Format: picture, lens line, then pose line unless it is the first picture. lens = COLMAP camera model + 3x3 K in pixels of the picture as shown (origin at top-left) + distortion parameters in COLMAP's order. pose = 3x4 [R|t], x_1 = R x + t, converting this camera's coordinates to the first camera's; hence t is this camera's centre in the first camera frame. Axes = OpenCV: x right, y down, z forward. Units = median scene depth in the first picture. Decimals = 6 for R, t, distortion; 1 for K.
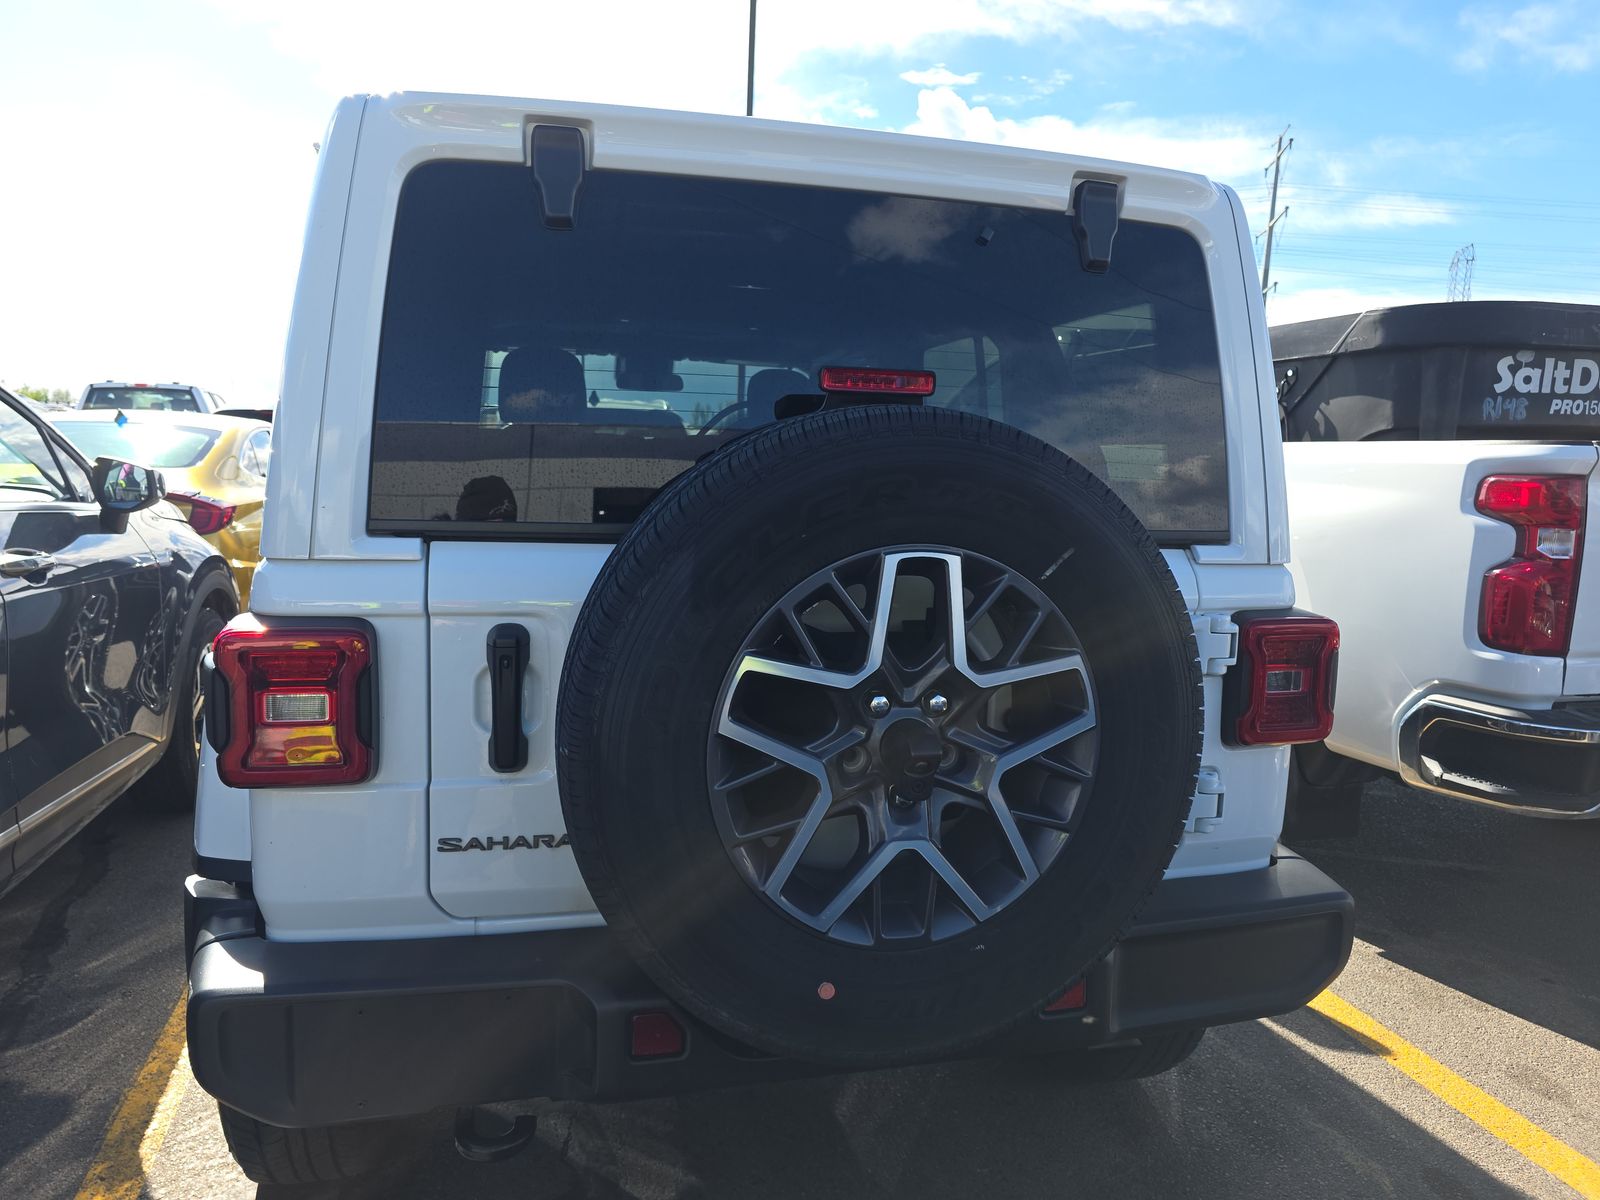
lens RADIAL K [[1054.0, 0, 802.1], [0, 1054.0, 587.8], [0, 0, 1]] dist [0.034581, -0.041615]
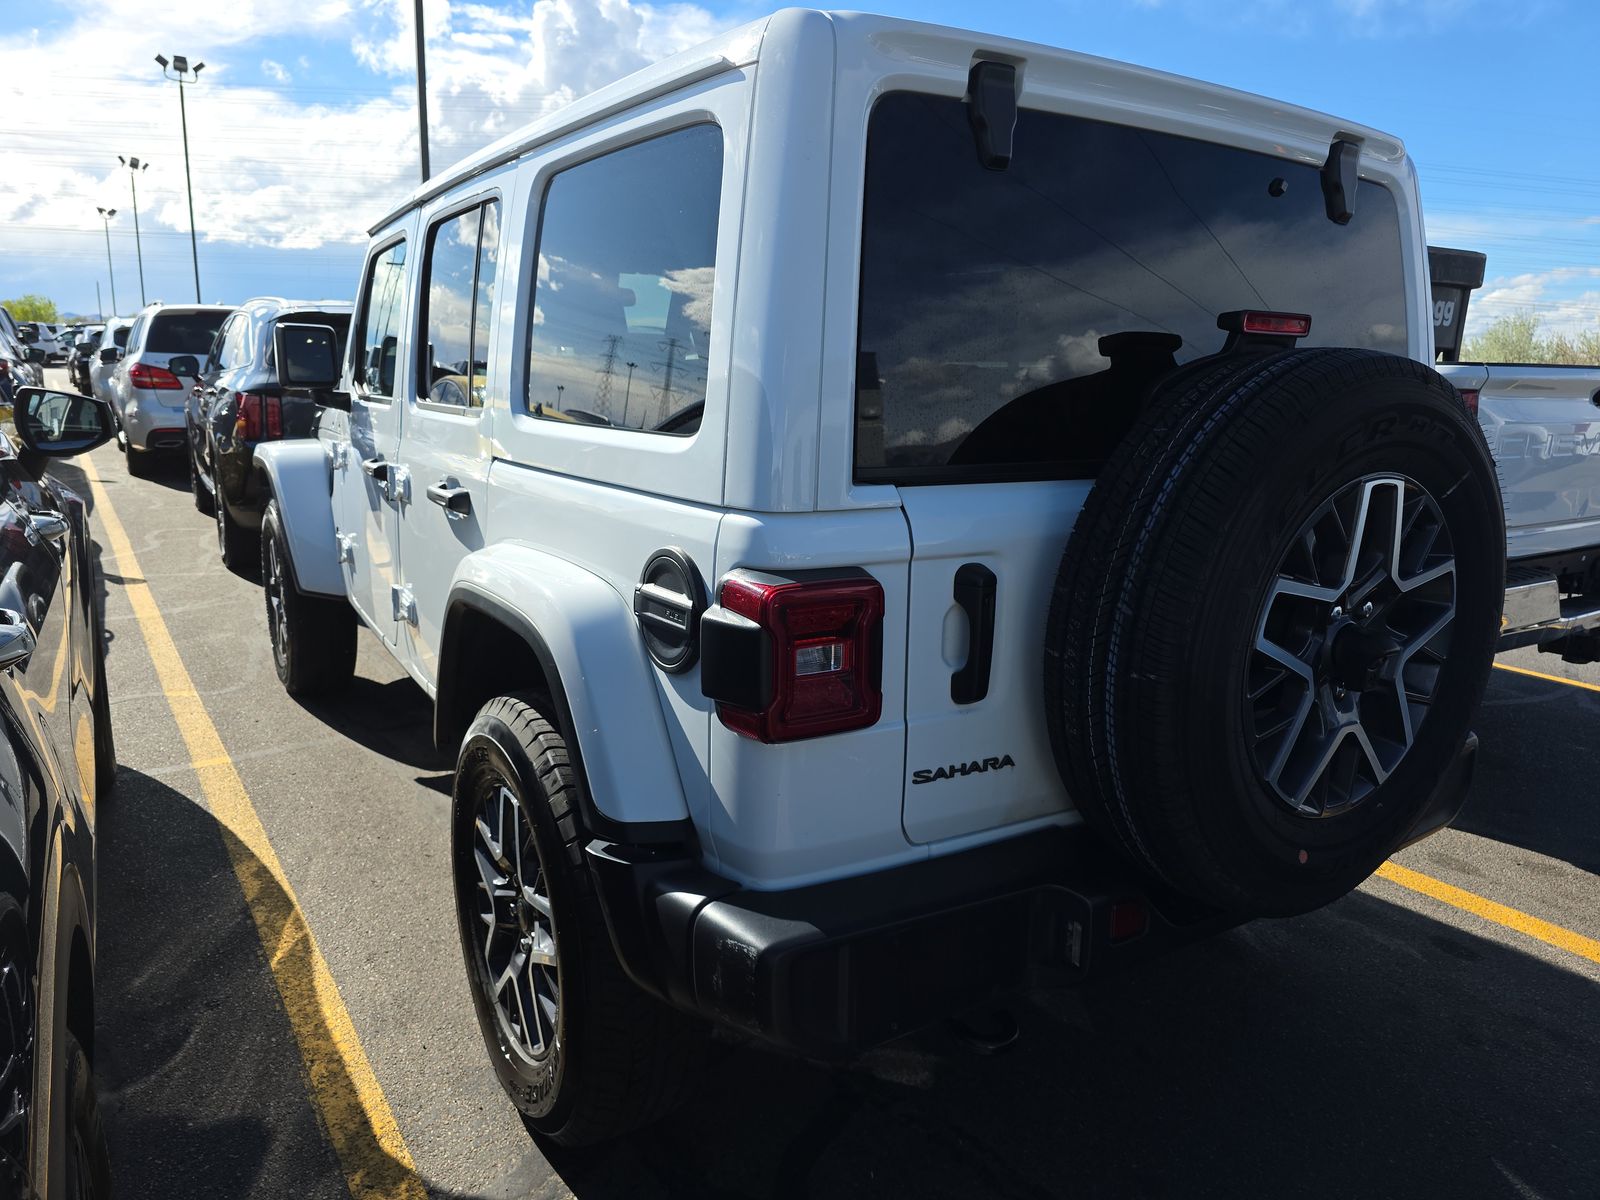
lens RADIAL K [[1109.2, 0, 800.0], [0, 1109.2, 600.0], [0, 0, 1]] dist [0.029251, -0.000965]
pose [[0.956649, -0.072528, 0.282067, -0.761707], [0.043454, 0.993200, 0.108004, -0.055895], [-0.287982, -0.091065, 0.953296, 0.004040]]
